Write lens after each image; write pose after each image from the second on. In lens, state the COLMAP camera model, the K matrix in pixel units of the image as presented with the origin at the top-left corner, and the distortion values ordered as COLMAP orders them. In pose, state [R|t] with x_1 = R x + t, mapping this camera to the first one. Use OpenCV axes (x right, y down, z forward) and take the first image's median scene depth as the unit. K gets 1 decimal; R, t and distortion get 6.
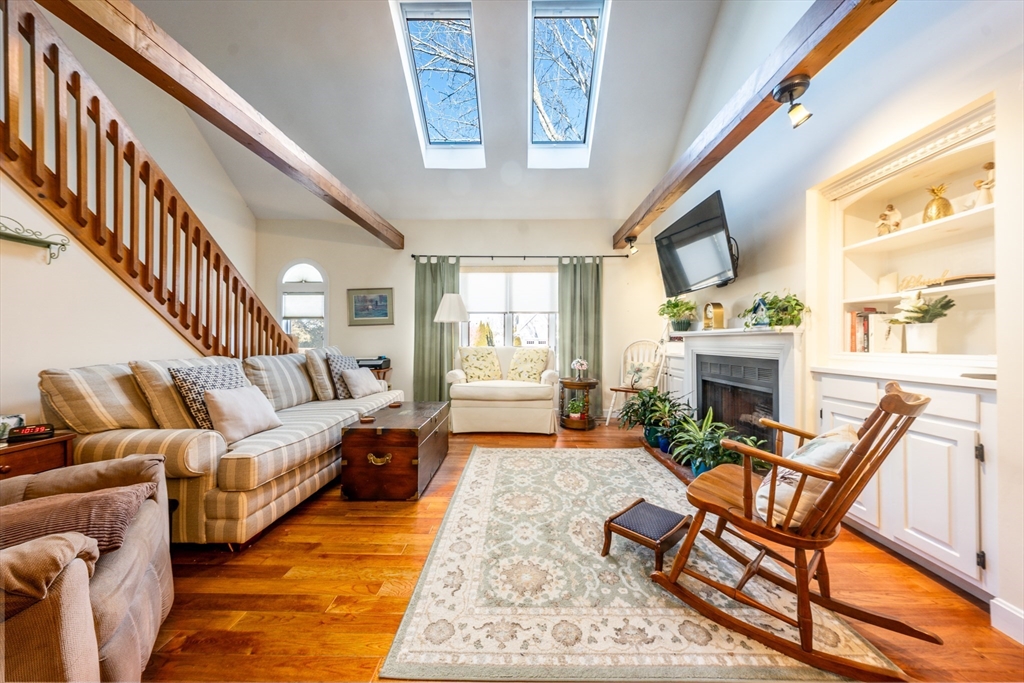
lens RADIAL K [[347.2, 0, 519.6], [0, 347.2, 339.2], [0, 0, 1]] dist [-0.000118, -0.000016]
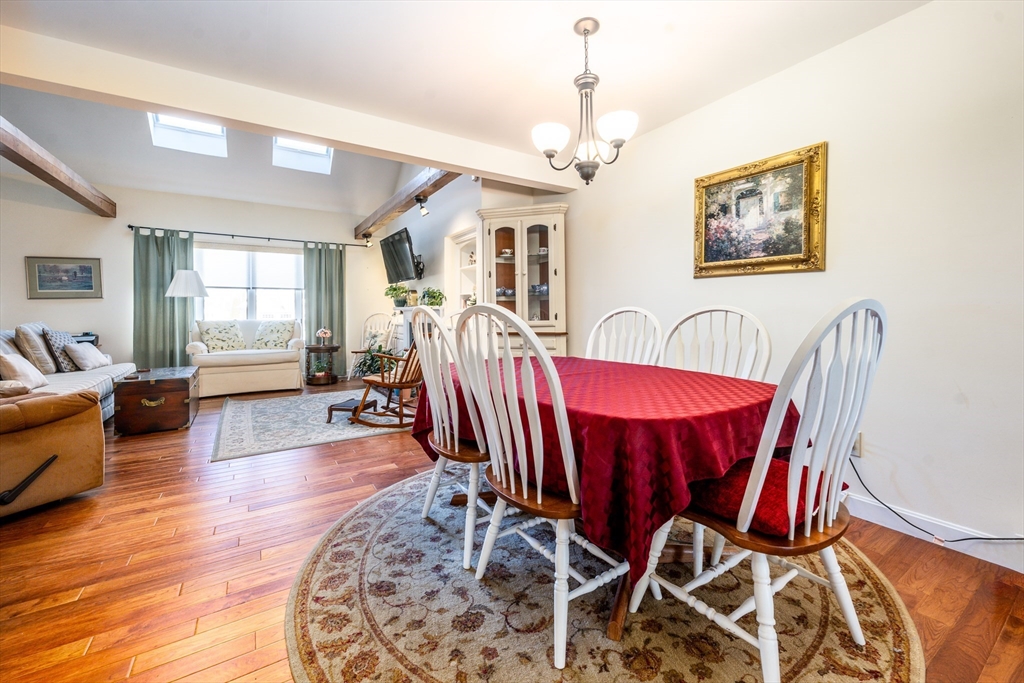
lens RADIAL K [[407.9, 0, 531.9], [0, 407.9, 314.4], [0, 0, 1]] dist [0.000205, -0.000118]
pose [[0.820626, -0.008936, 0.571396, -0.062132], [0.003360, 0.999936, 0.010812, -0.008941], [-0.571456, -0.006953, 0.820603, -0.785266]]
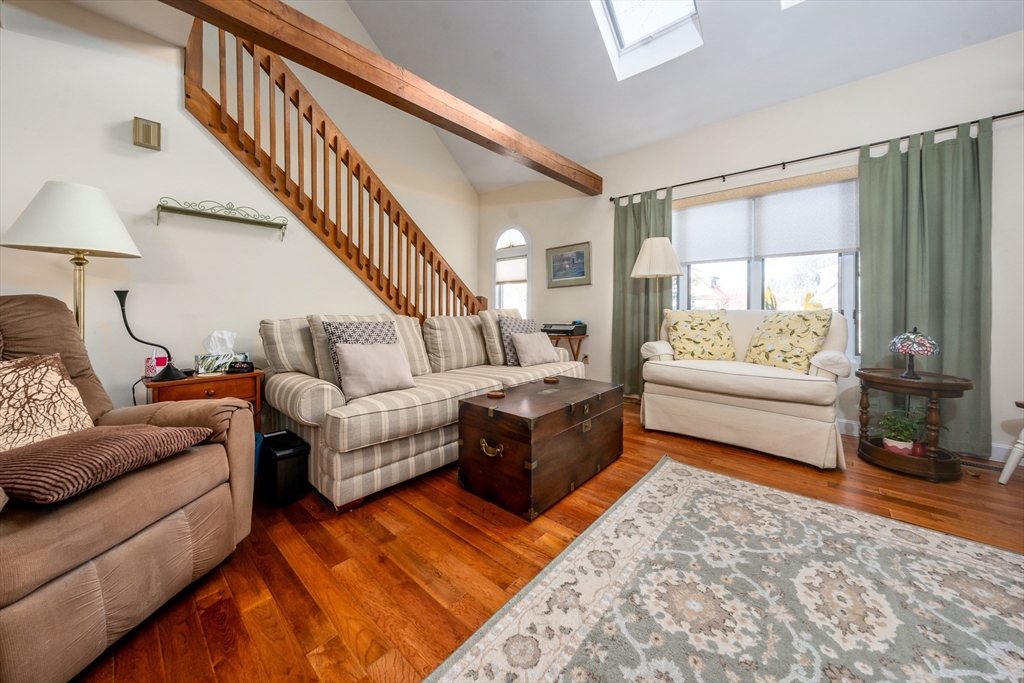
lens RADIAL K [[361.5, 0, 508.0], [0, 361.5, 309.0], [0, 0, 1]] dist [-0.000633, -0.000075]
pose [[0.748560, -0.002475, -0.663062, 0.104545], [0.004034, 0.999992, 0.000822, 0.023691], [0.663055, -0.003290, 0.748564, 0.284100]]
